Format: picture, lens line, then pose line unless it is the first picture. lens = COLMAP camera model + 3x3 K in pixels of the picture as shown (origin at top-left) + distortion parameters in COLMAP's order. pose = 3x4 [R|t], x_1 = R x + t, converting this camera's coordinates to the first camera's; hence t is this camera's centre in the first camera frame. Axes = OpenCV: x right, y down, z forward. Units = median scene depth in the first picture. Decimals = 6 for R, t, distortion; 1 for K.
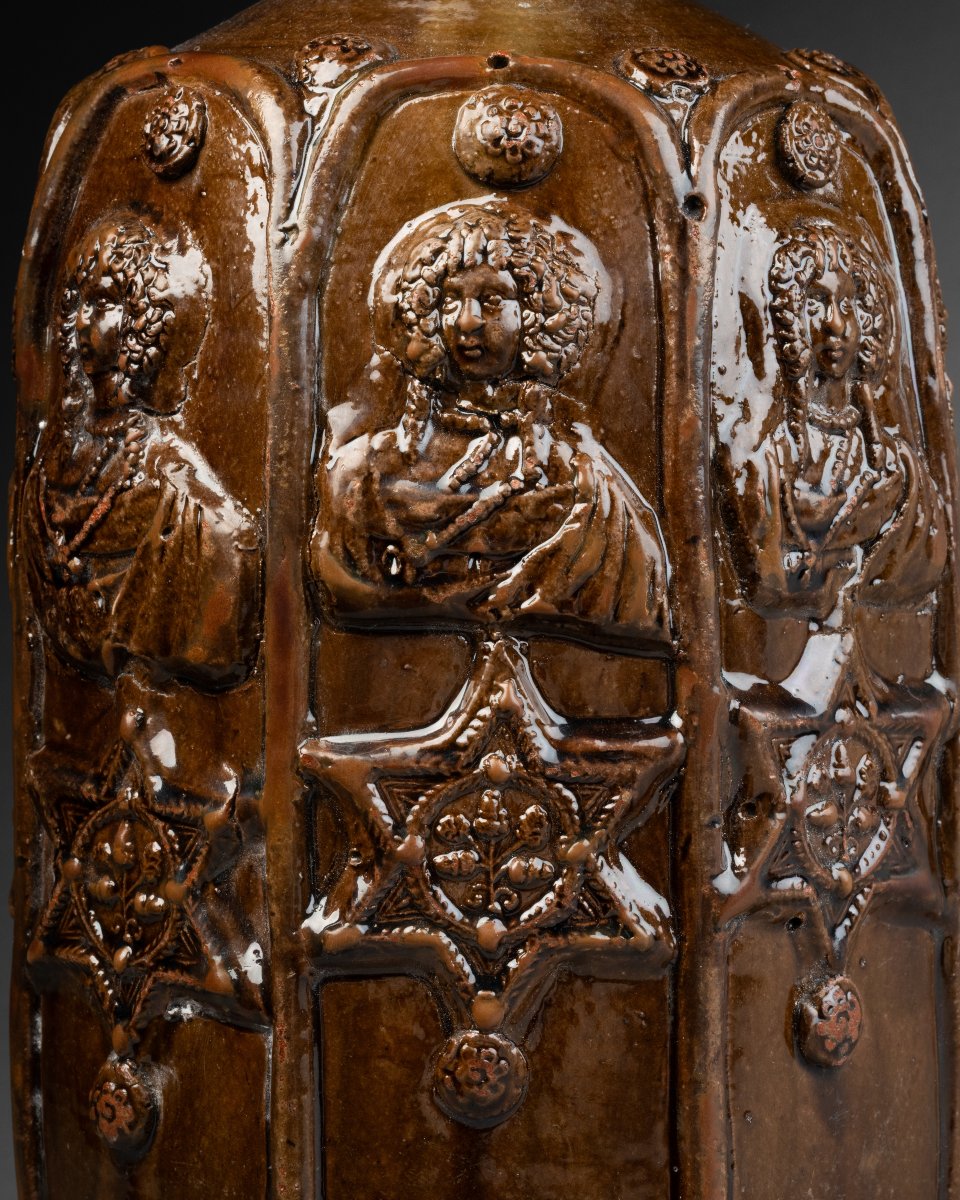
lens RADIAL K [[4482.2, 0, 483.6], [0, 4482.2, 600.7], [0, 0, 1]] dist [0.201656, 0.000000]
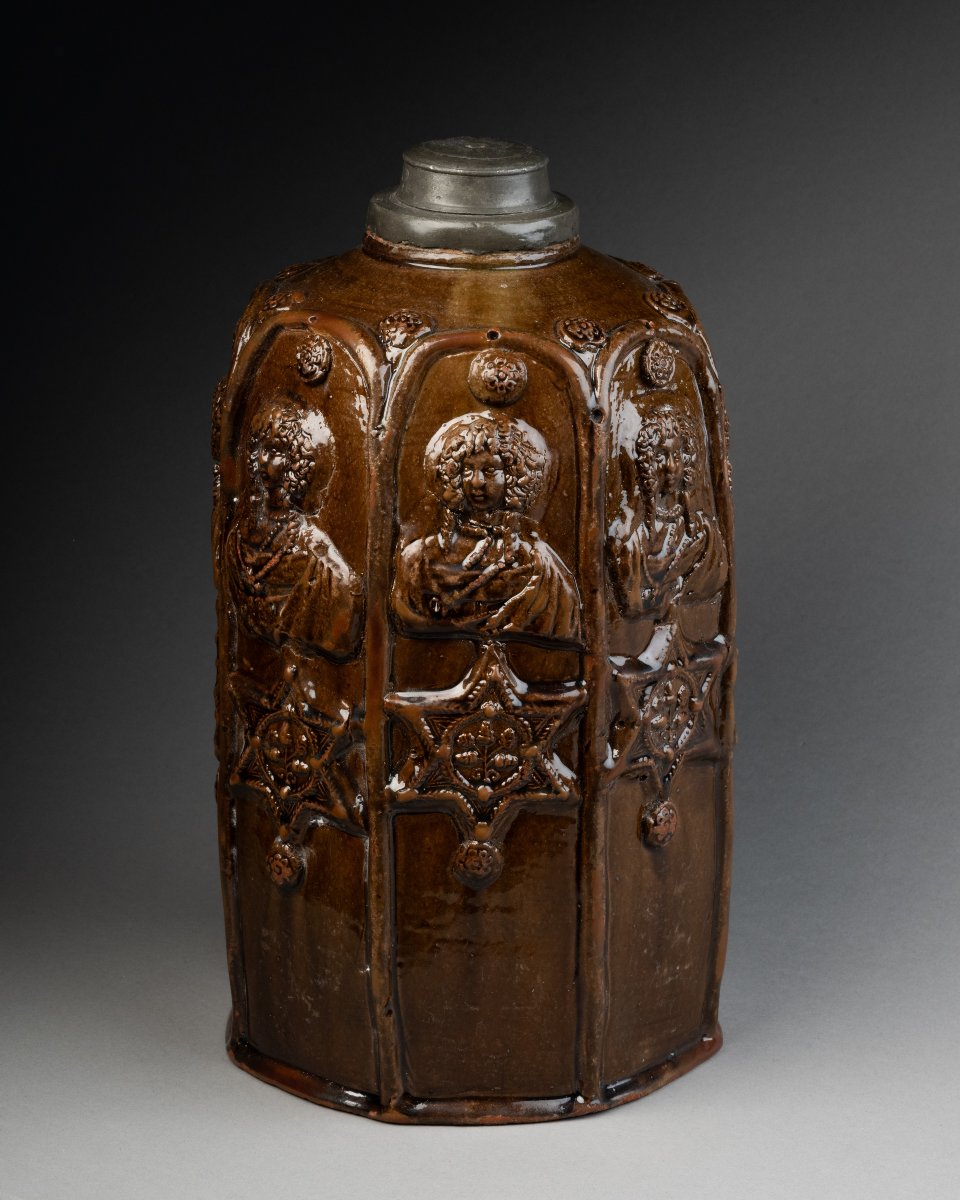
lens RADIAL K [[4482.2, 0, 478.9], [0, 4482.2, 598.4], [0, 0, 1]] dist [0.201656, 0.000000]
pose [[0.998446, -0.003651, 0.055614, -0.105311], [-0.010269, 0.968716, 0.247961, -0.472257], [-0.054779, -0.248147, 0.967172, -0.809692]]
